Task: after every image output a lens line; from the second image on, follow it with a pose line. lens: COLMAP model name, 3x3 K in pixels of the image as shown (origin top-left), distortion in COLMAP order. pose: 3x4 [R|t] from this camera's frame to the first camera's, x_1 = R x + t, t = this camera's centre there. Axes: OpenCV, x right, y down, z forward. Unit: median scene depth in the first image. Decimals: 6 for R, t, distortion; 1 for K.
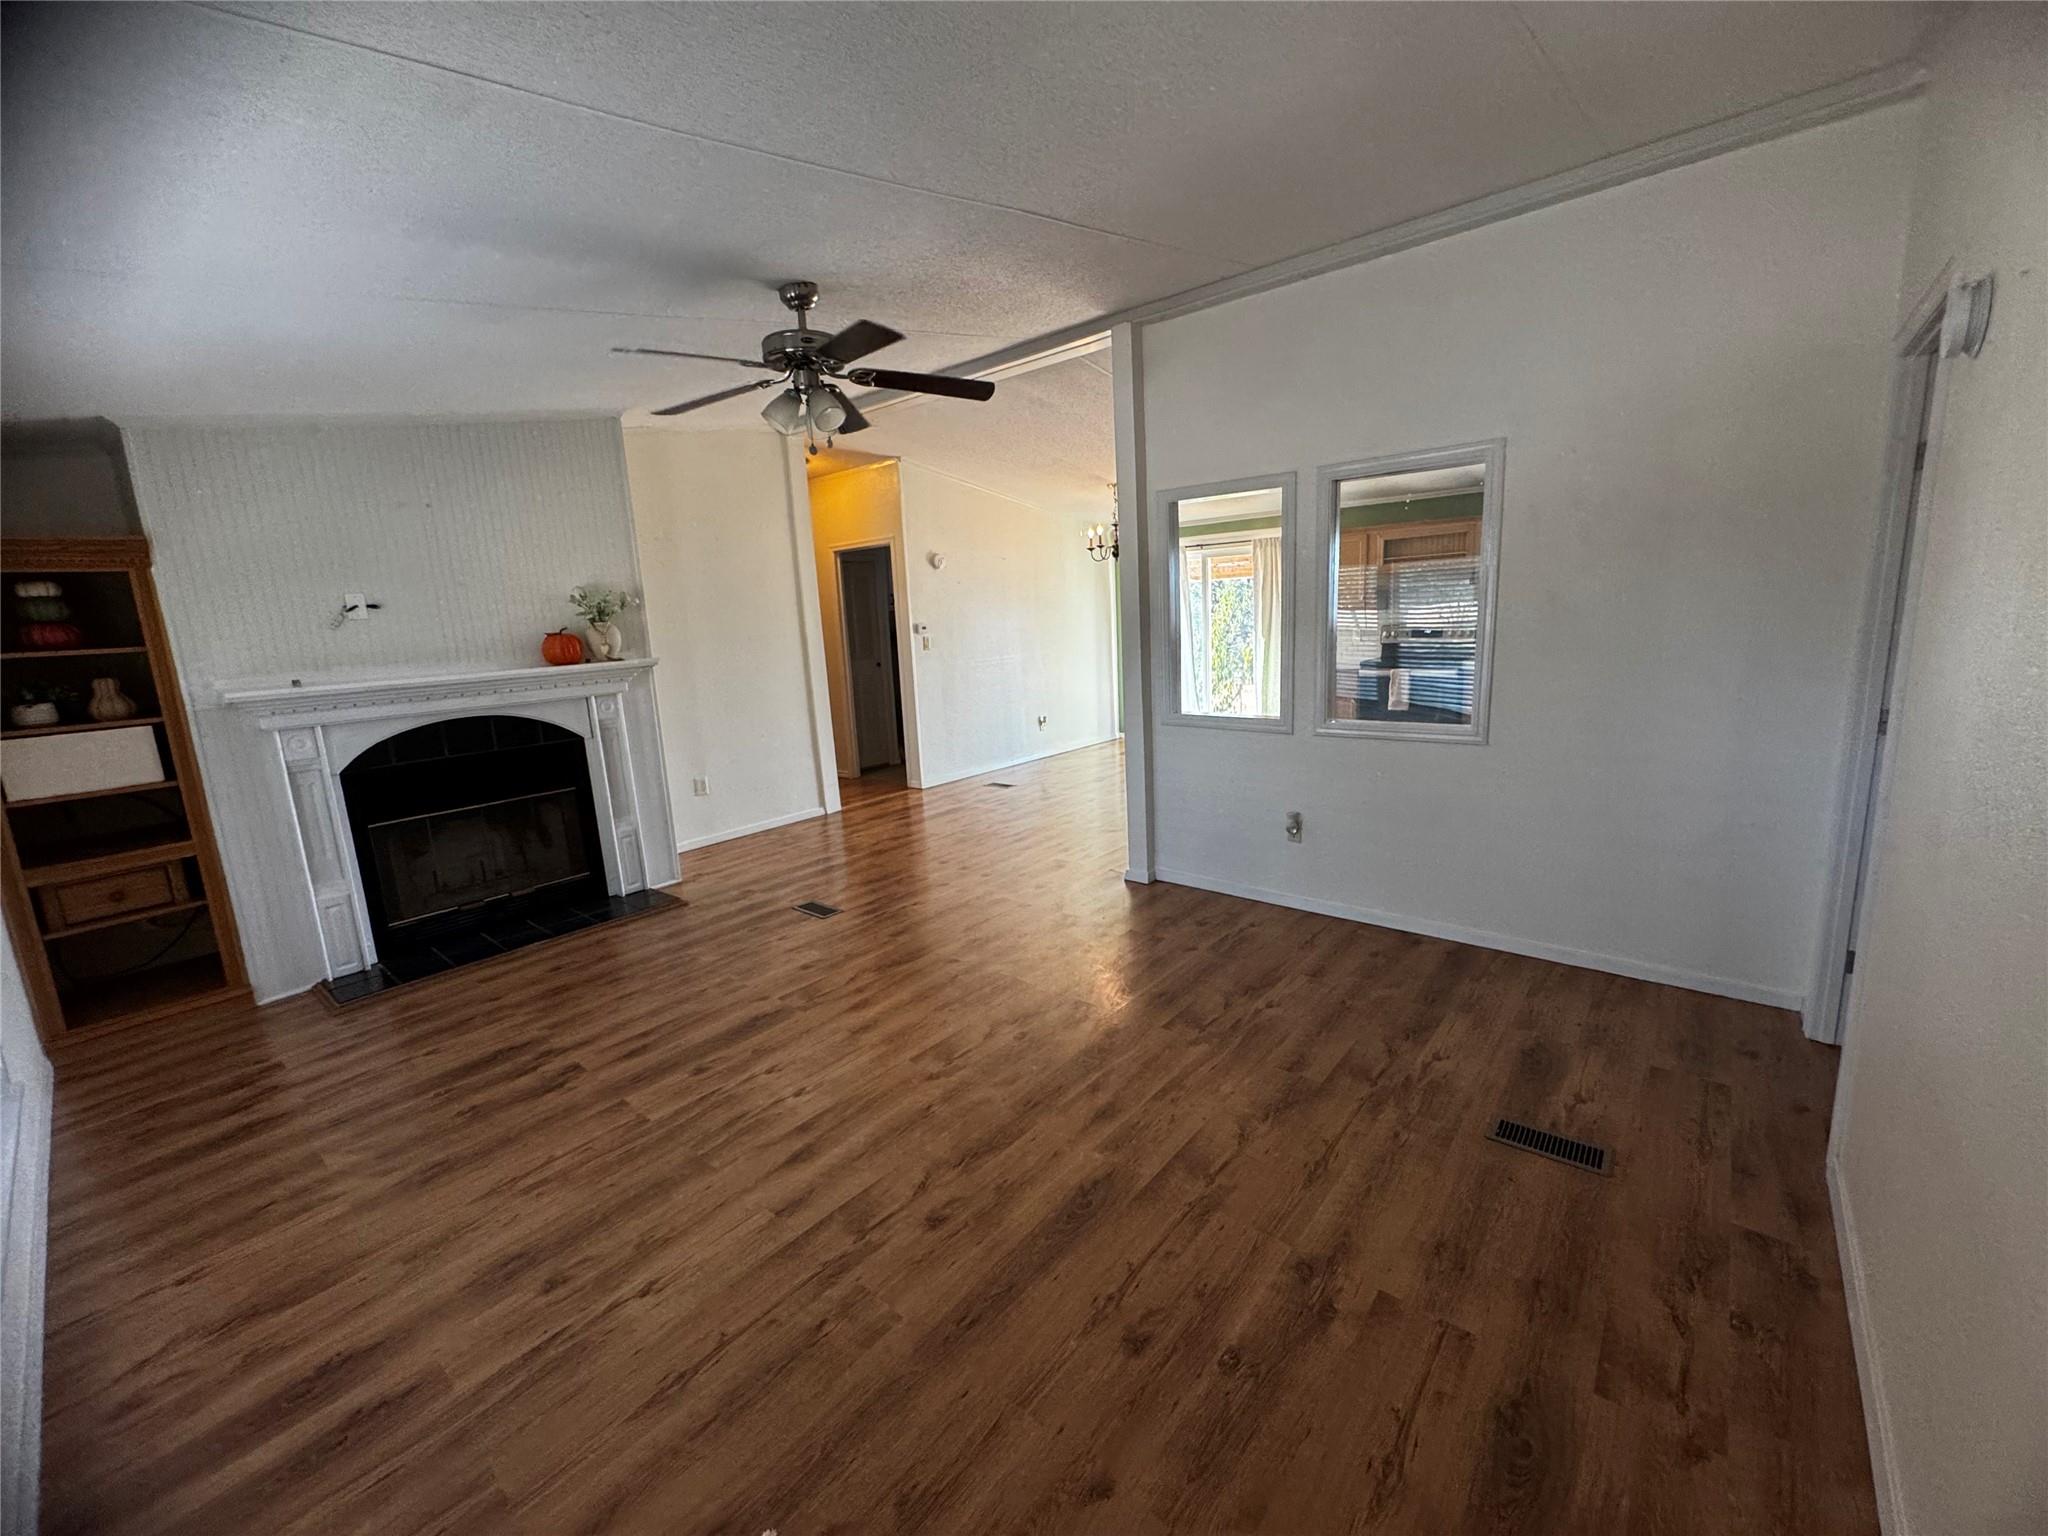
lens RADIAL K [[832.5, 0, 1024.0], [0, 832.5, 768.0], [0, 0, 1]] dist [-0.000443, 0.000006]
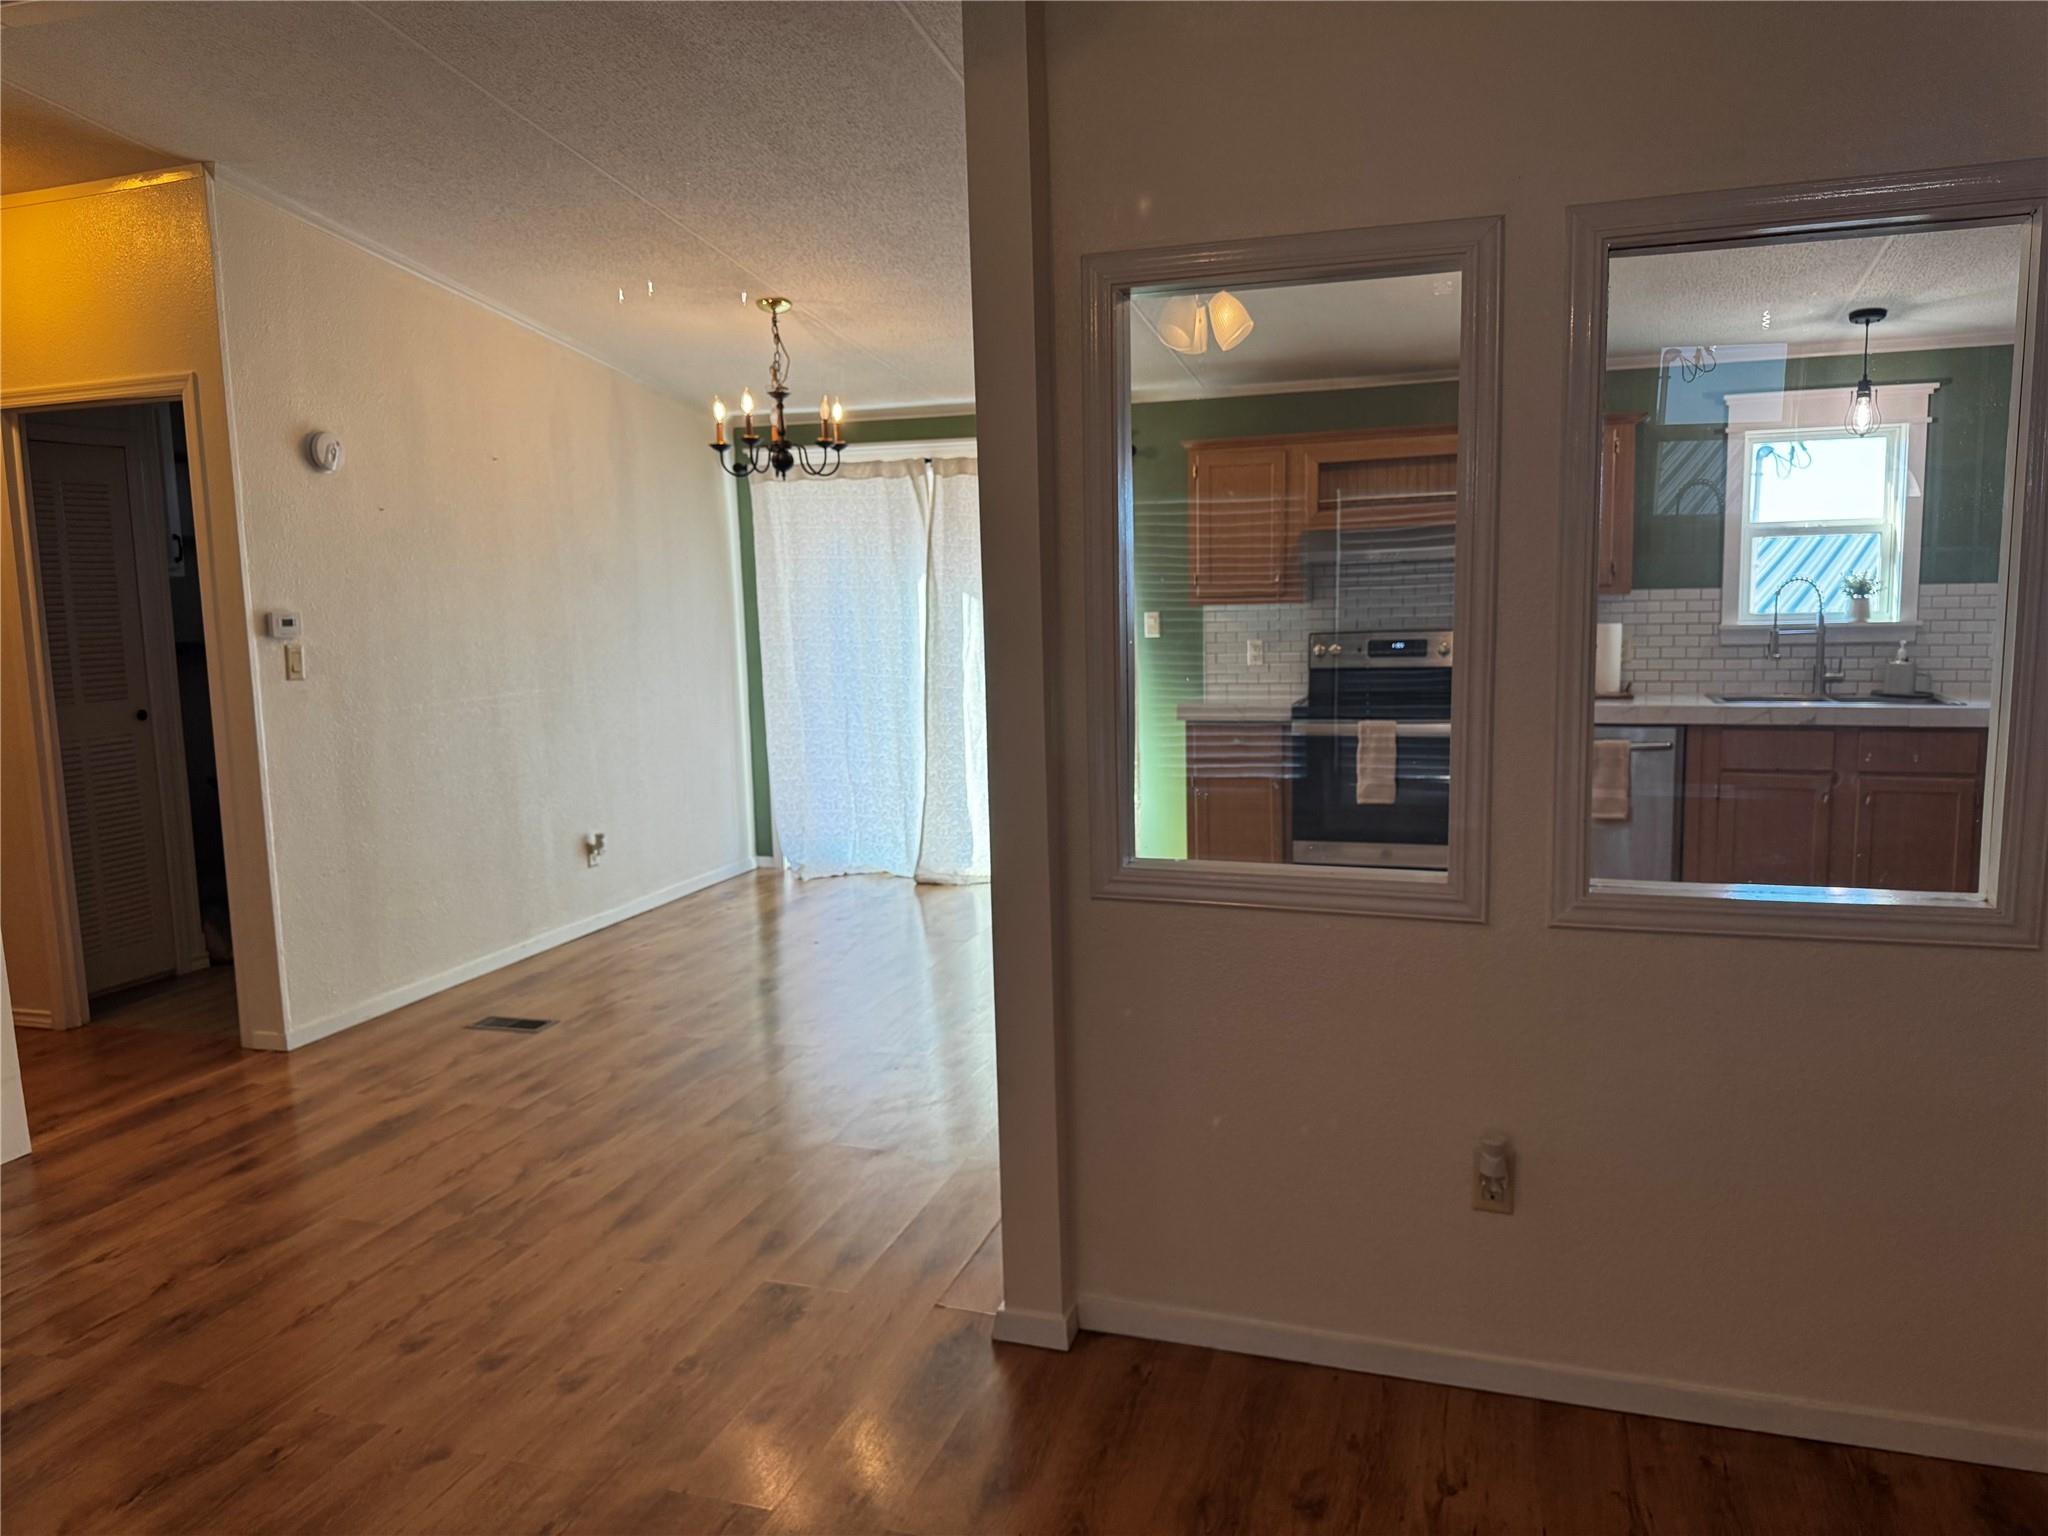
lens RADIAL K [[1457.8, 0, 1024.0], [0, 1457.8, 768.0], [0, 0, 1]] dist [-0.002069, 0.002477]
pose [[0.924666, -0.021757, 0.380158, -0.075580], [0.048600, 0.996944, -0.061155, -0.054466], [-0.377666, 0.075024, 0.922898, 0.319124]]
